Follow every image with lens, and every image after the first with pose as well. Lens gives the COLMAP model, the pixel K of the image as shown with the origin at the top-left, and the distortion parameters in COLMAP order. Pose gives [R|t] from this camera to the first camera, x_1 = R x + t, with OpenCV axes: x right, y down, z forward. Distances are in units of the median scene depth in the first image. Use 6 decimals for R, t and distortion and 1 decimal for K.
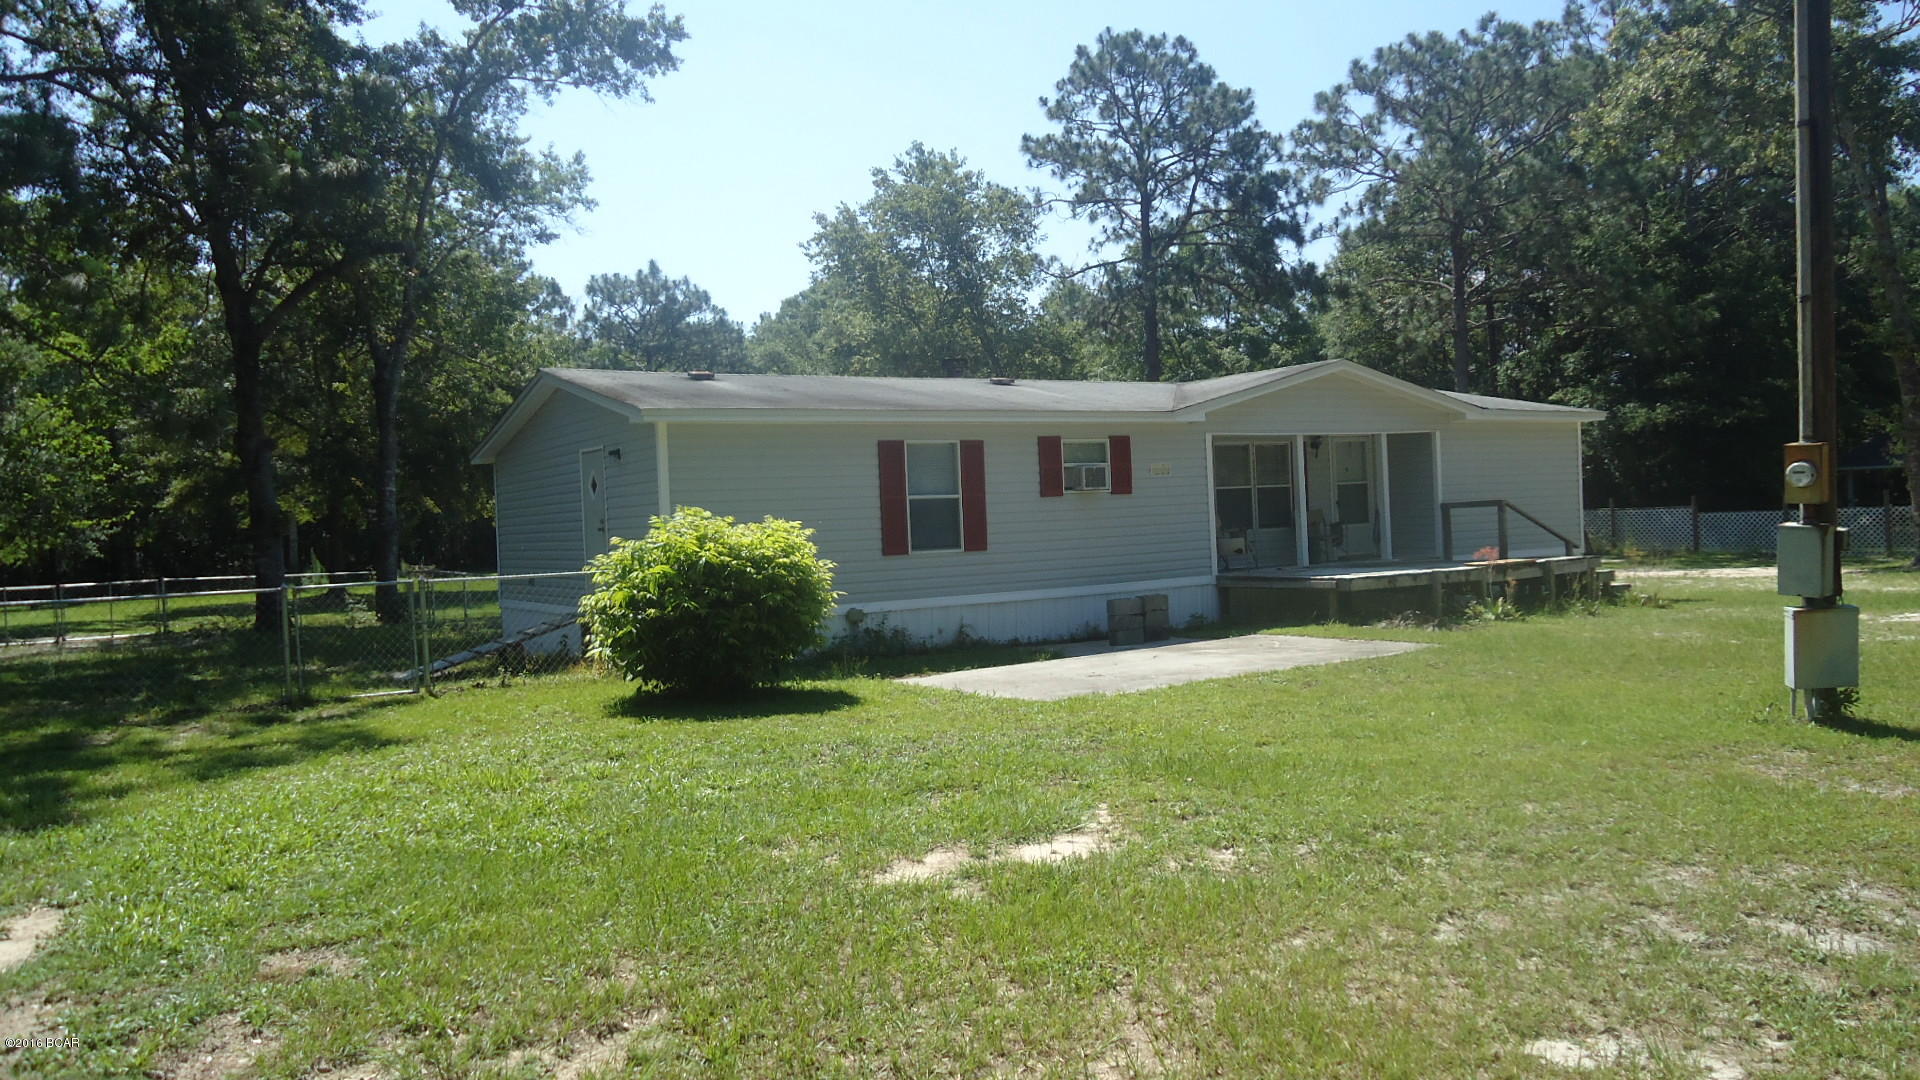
lens RADIAL K [[1389.4, 0, 963.9], [0, 1389.4, 541.9], [0, 0, 1]] dist [-0.005965, 0.006314]
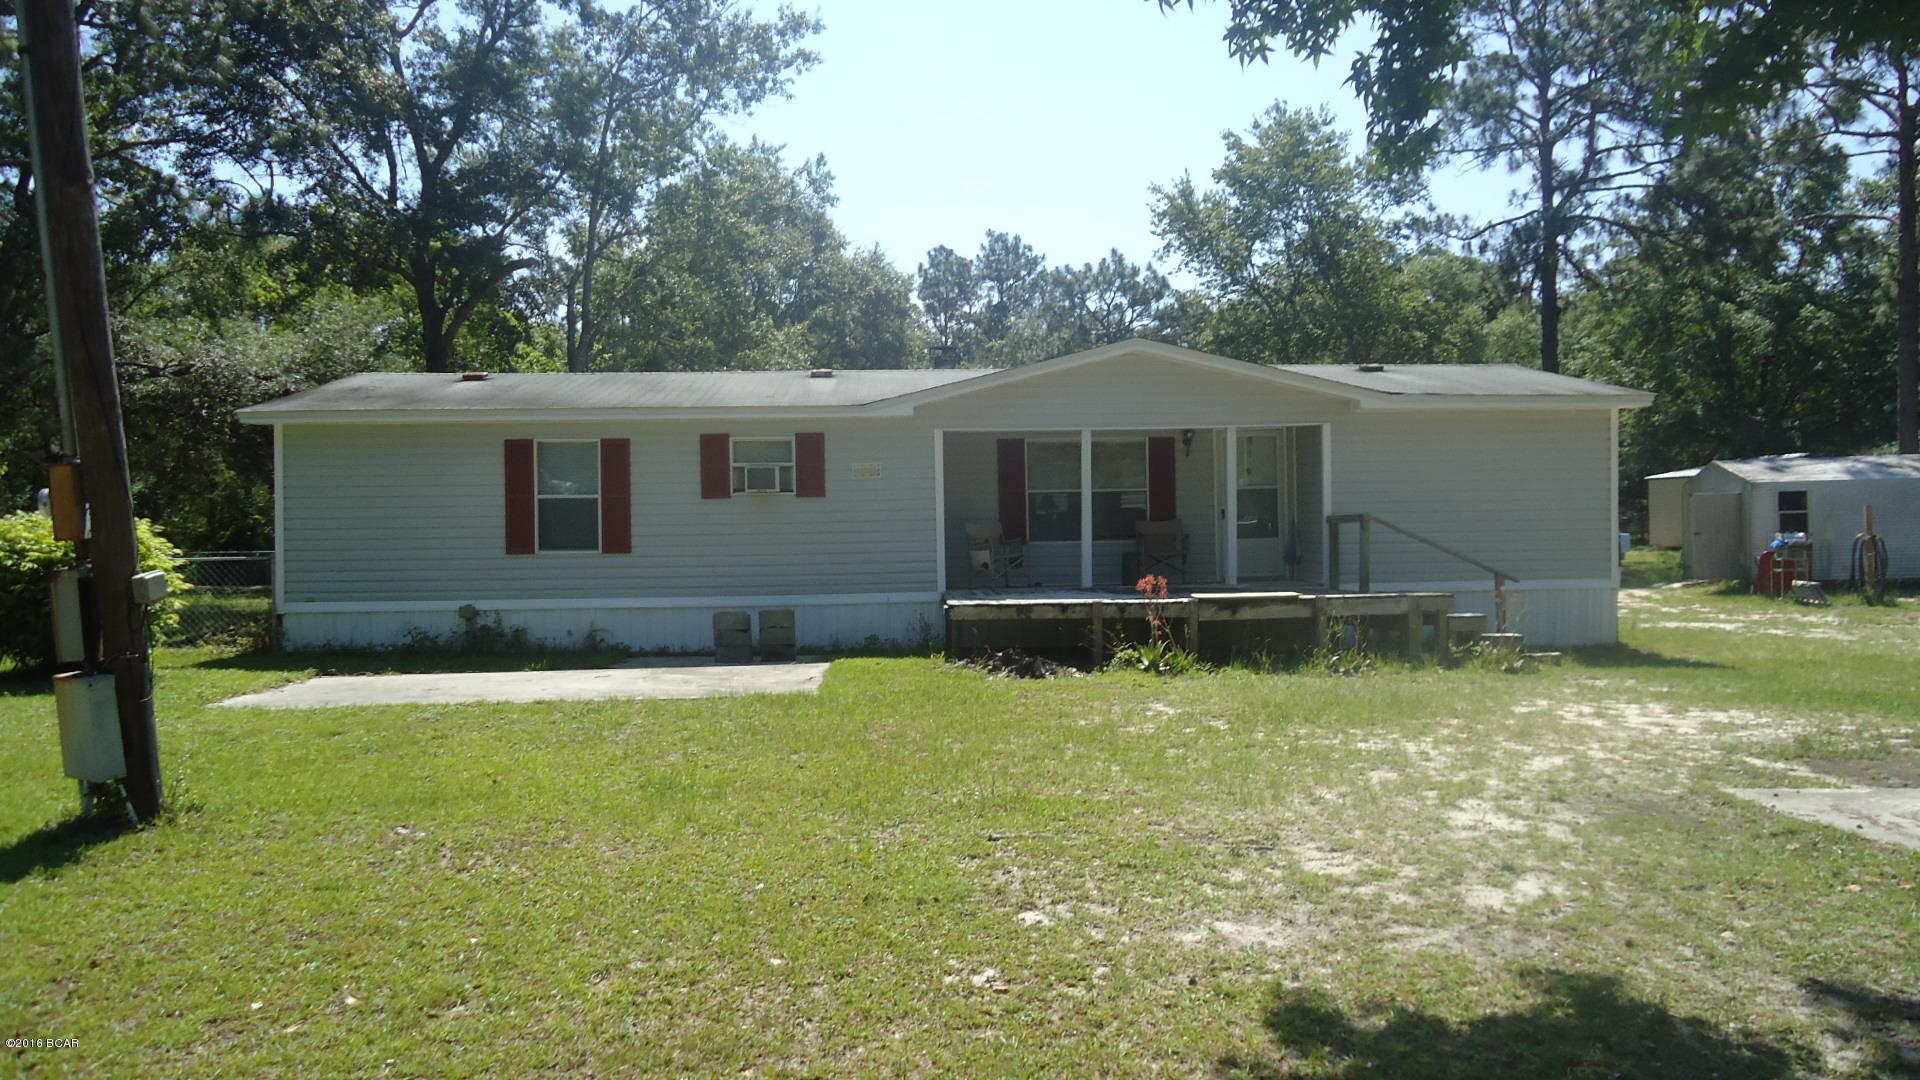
lens RADIAL K [[1389.4, 0, 960.4], [0, 1389.4, 554.1], [0, 0, 1]] dist [-0.005965, 0.006314]
pose [[0.886831, 0.044178, -0.459977, 0.643054], [-0.032950, 0.998931, 0.032415, -0.030988], [0.460918, -0.013591, 0.887339, 0.243787]]
